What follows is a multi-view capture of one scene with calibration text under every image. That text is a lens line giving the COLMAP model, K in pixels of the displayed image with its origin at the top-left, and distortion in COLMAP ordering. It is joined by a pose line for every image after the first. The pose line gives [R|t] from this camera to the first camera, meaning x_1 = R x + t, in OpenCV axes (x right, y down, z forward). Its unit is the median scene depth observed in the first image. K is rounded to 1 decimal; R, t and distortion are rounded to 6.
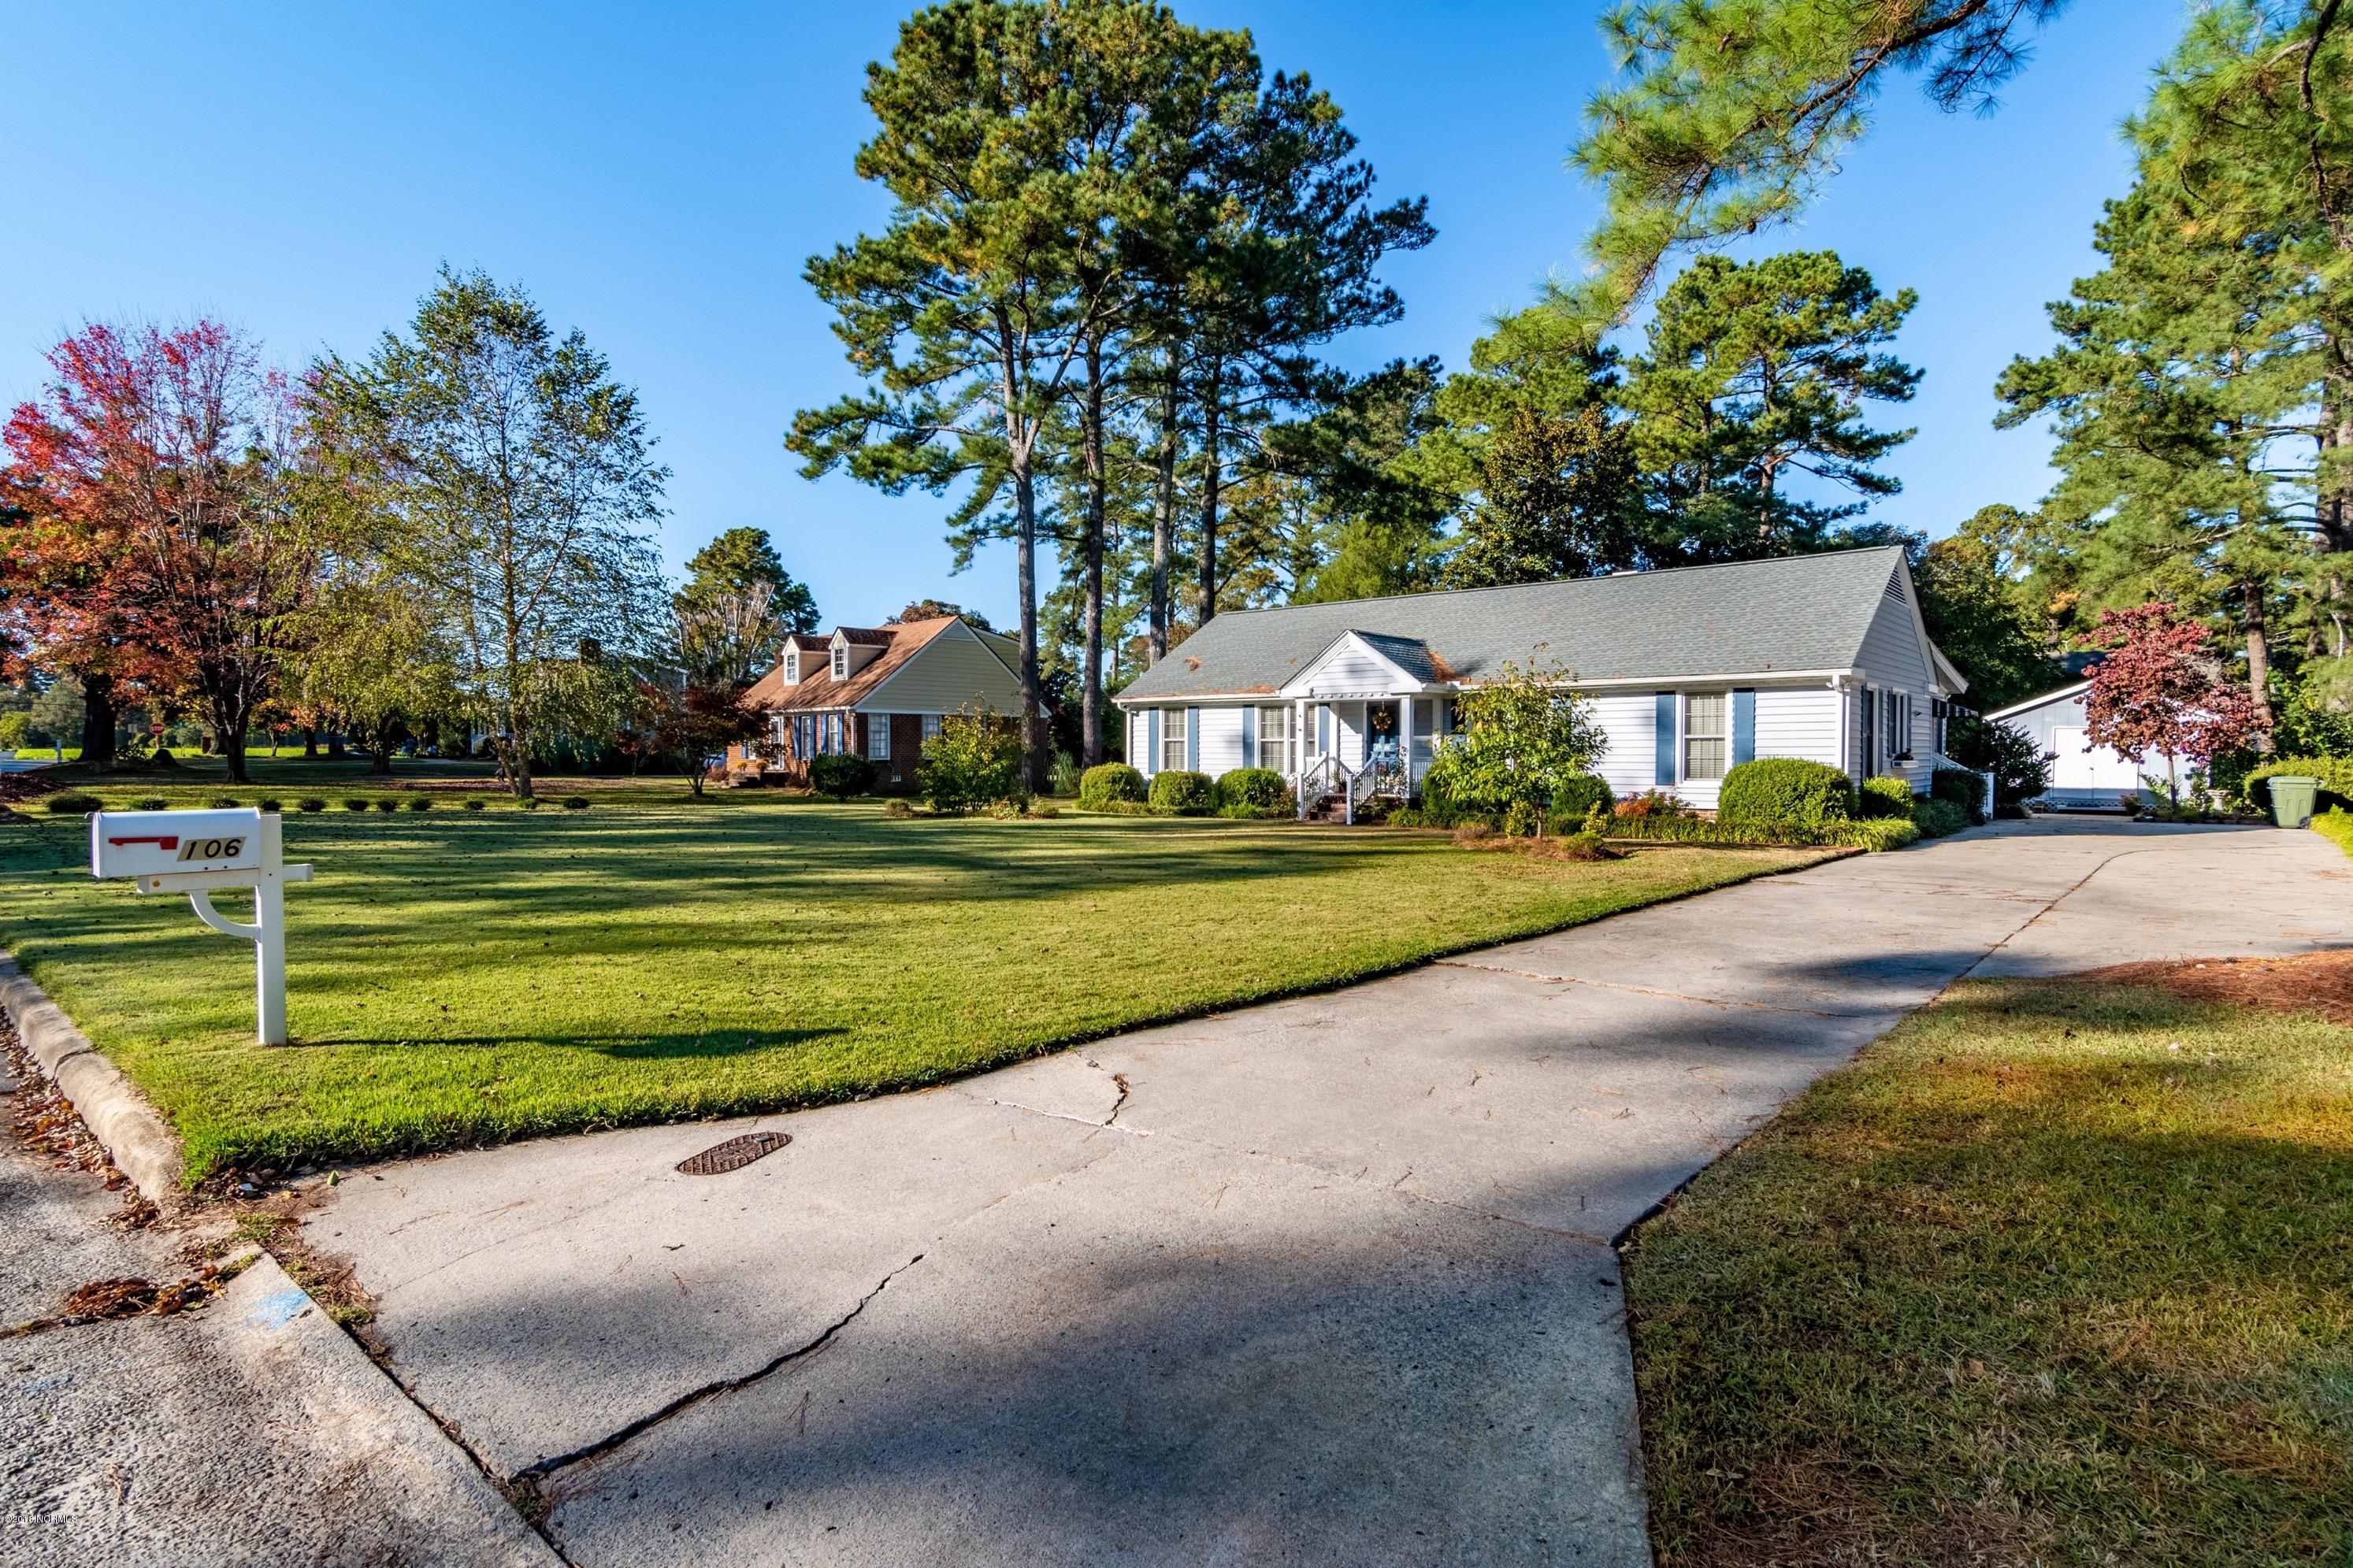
lens RADIAL K [[1151.0, 0, 1176.5], [0, 1151.0, 784.0], [0, 0, 1]] dist [0.000324, 0.000184]
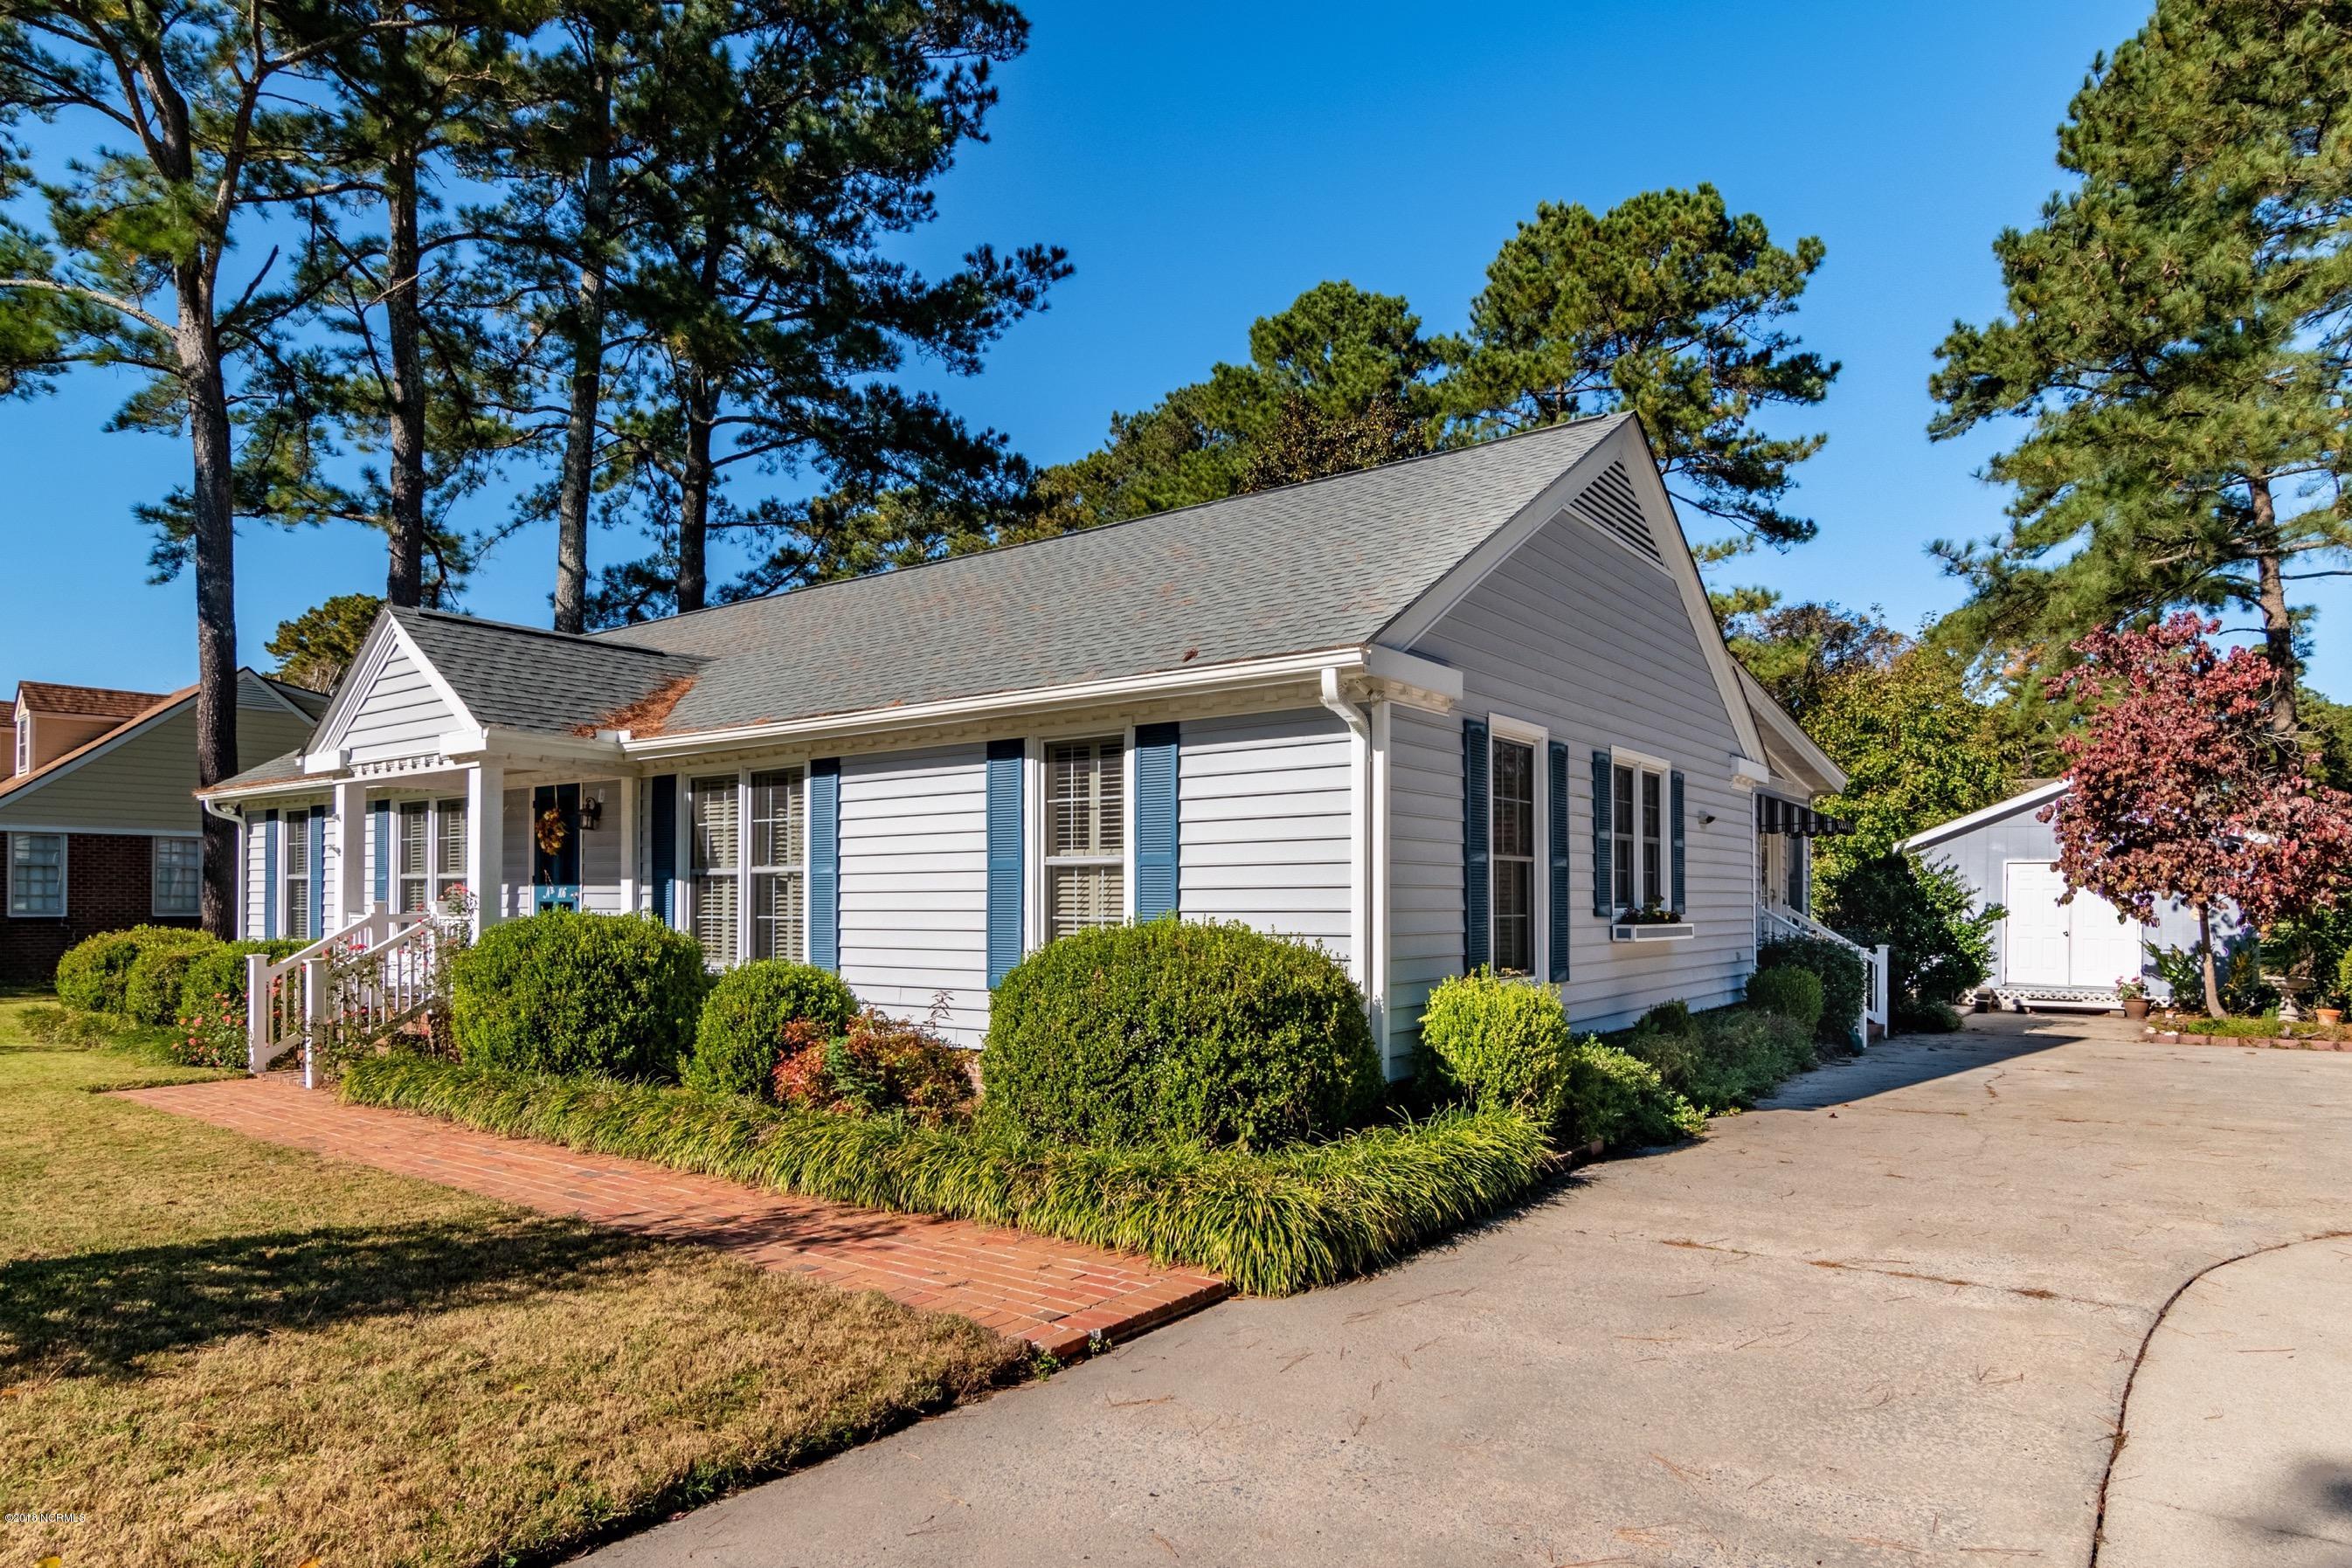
lens RADIAL K [[1278.4, 0, 1254.9], [0, 1278.4, 891.2], [0, 0, 1]] dist [0.003170, 0.001503]
pose [[0.994716, 0.002635, 0.102629, 0.335199], [0.000880, 0.999415, -0.034189, -0.012755], [-0.102659, 0.034099, 0.994132, 0.419001]]
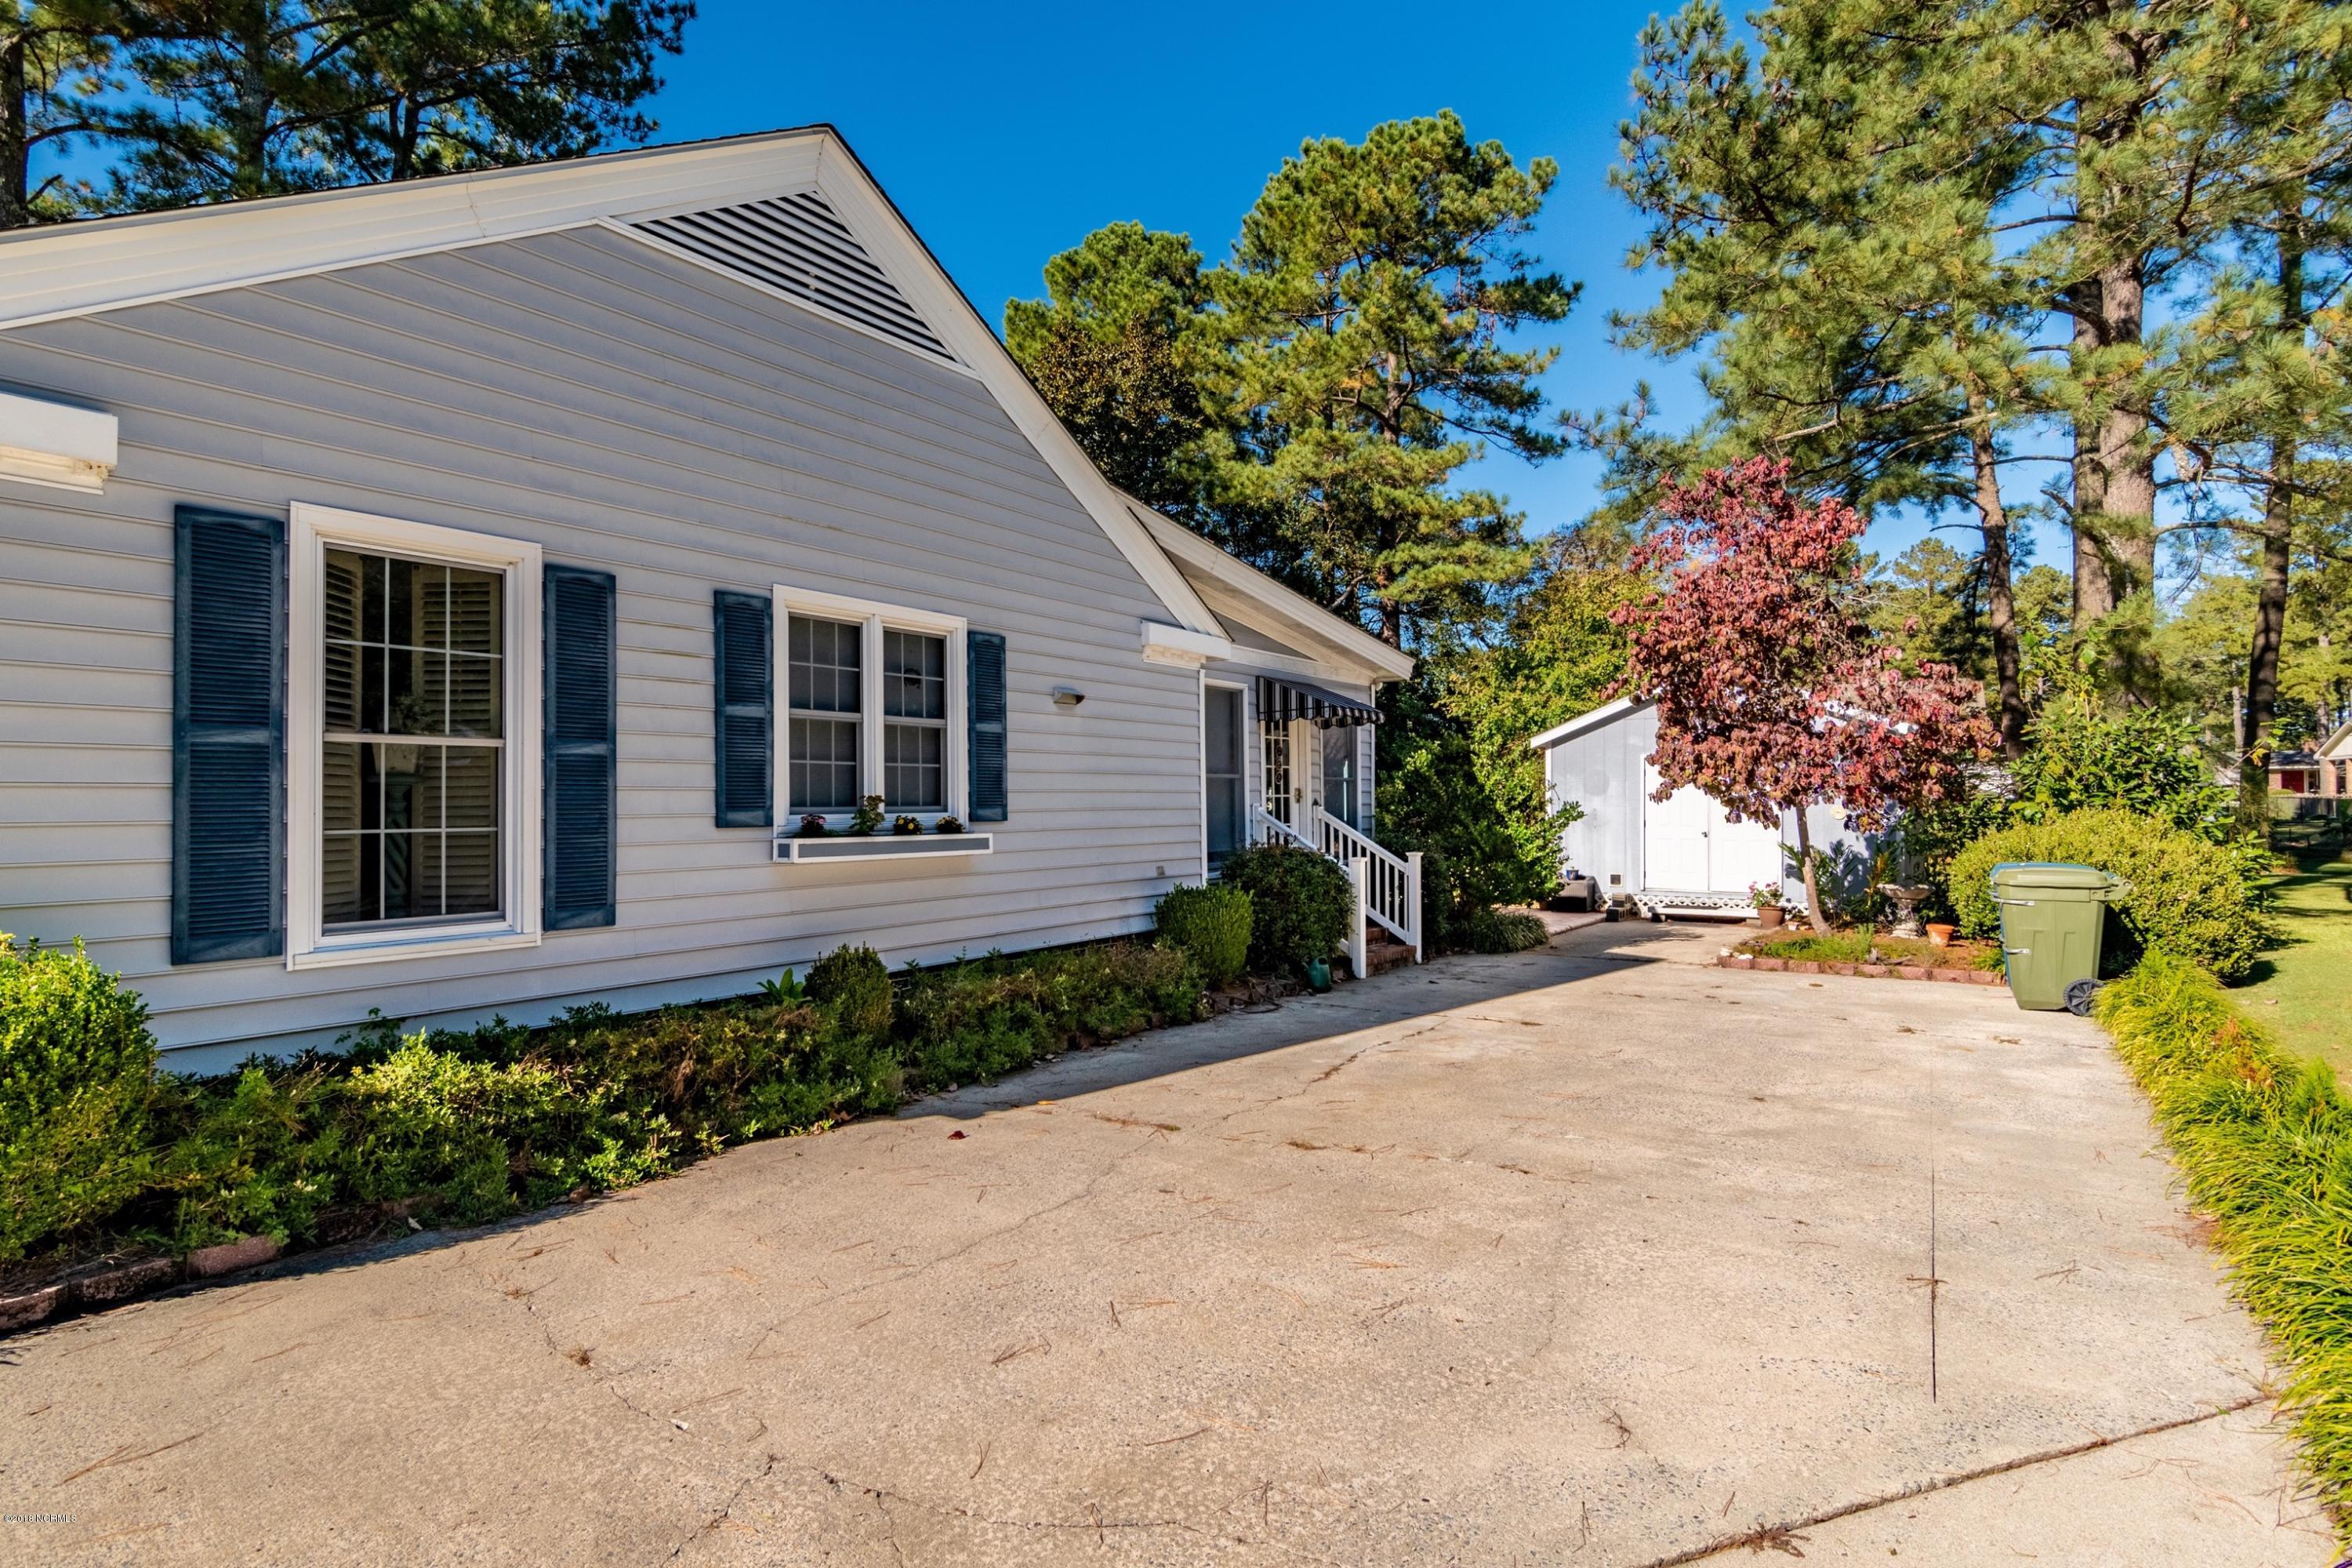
lens RADIAL K [[1098.9, 0, 1176.0], [0, 1098.9, 784.0], [0, 0, 1]] dist [-0.010927, 0.010097]
pose [[0.996299, -0.003833, 0.085875, 0.521820], [0.007625, 0.999008, -0.043864, -0.015991], [-0.085622, 0.044357, 0.995340, 0.535365]]
